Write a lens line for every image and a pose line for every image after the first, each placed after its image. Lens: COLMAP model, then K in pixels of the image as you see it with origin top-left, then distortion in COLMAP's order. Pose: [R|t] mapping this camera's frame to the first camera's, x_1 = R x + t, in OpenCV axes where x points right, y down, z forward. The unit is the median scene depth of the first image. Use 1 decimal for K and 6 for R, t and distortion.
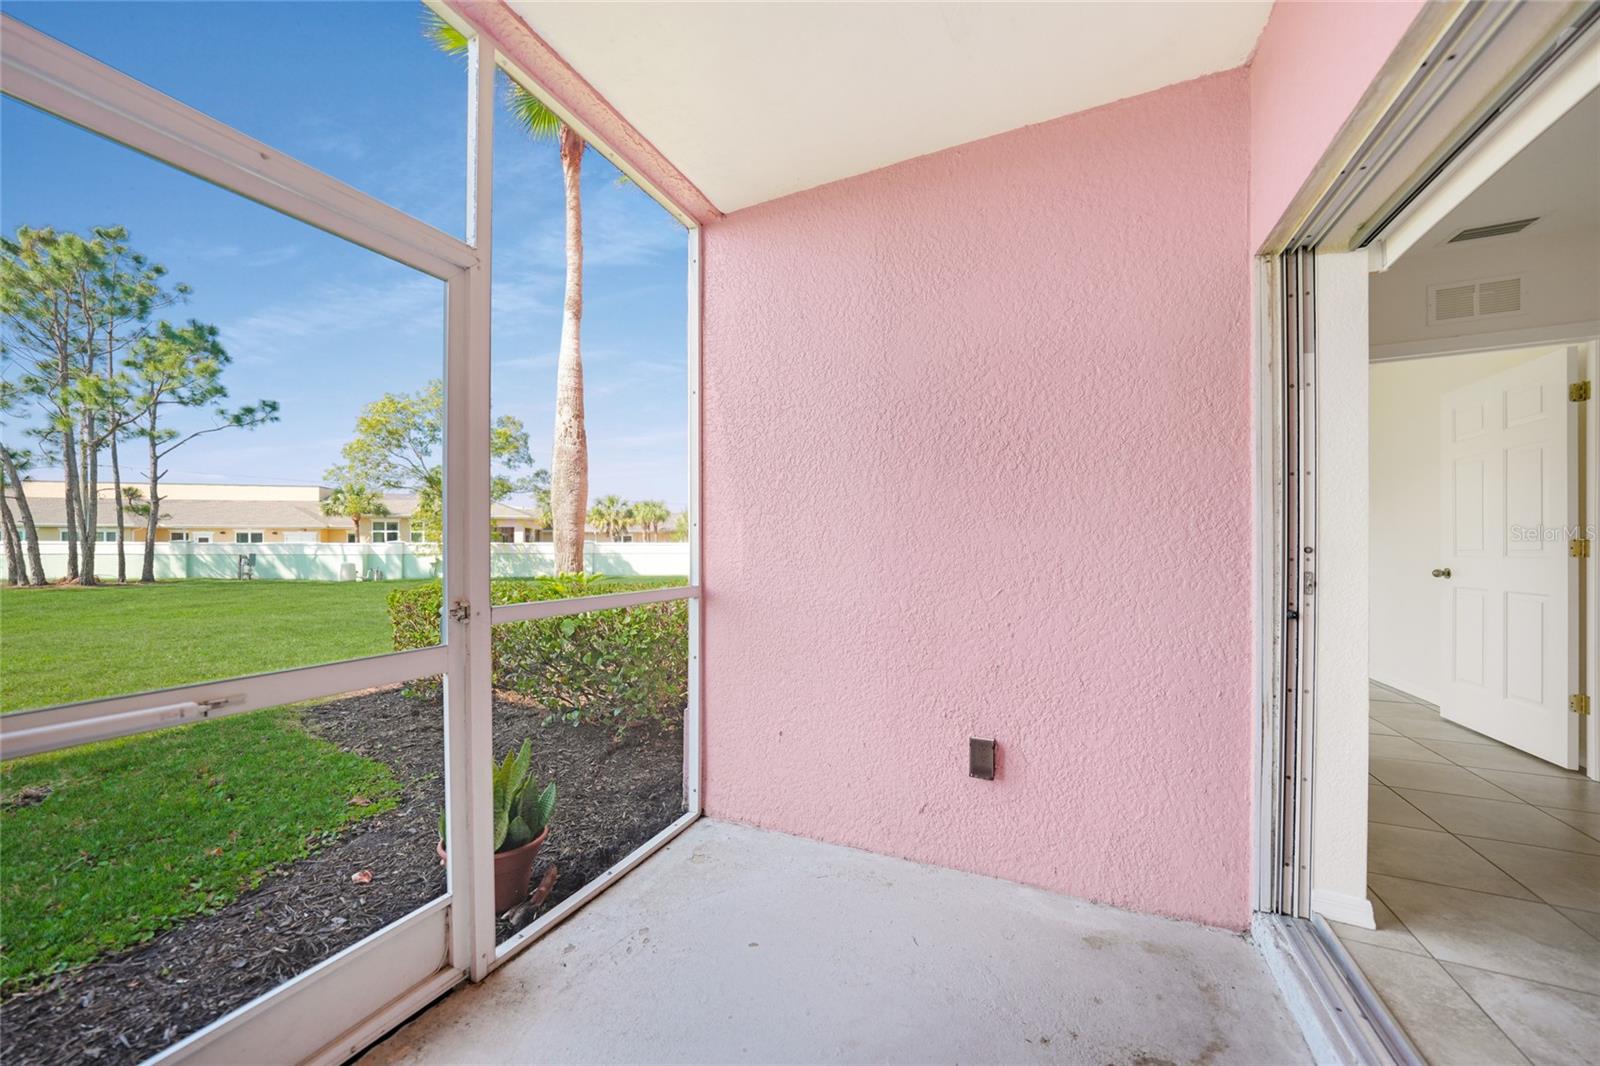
lens RADIAL K [[568.4, 0, 802.2], [0, 568.4, 528.1], [0, 0, 1]] dist [-0.027421, 0.006783]
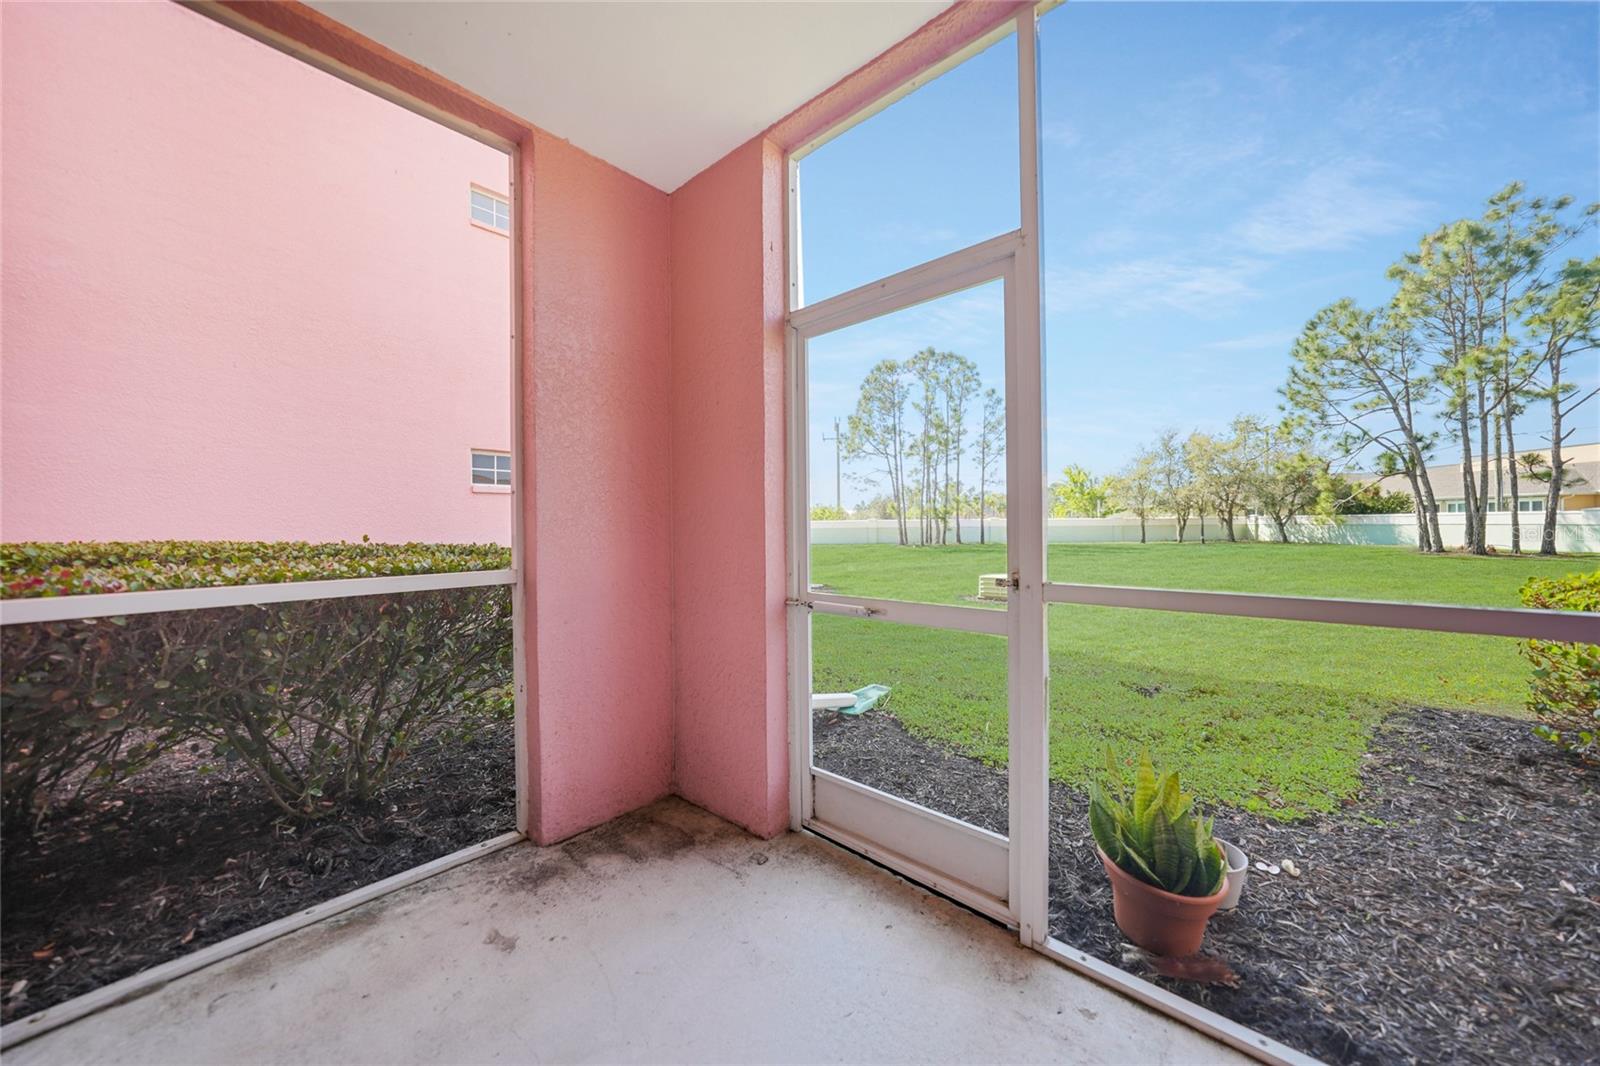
lens RADIAL K [[567.0, 0, 818.4], [0, 567.0, 526.5], [0, 0, 1]] dist [-0.000231, 0.000078]
pose [[-0.283768, 0.004820, -0.958881, 0.062877], [0.045608, 0.998923, -0.008476, 0.003825], [0.957808, -0.046138, -0.283683, 0.115174]]
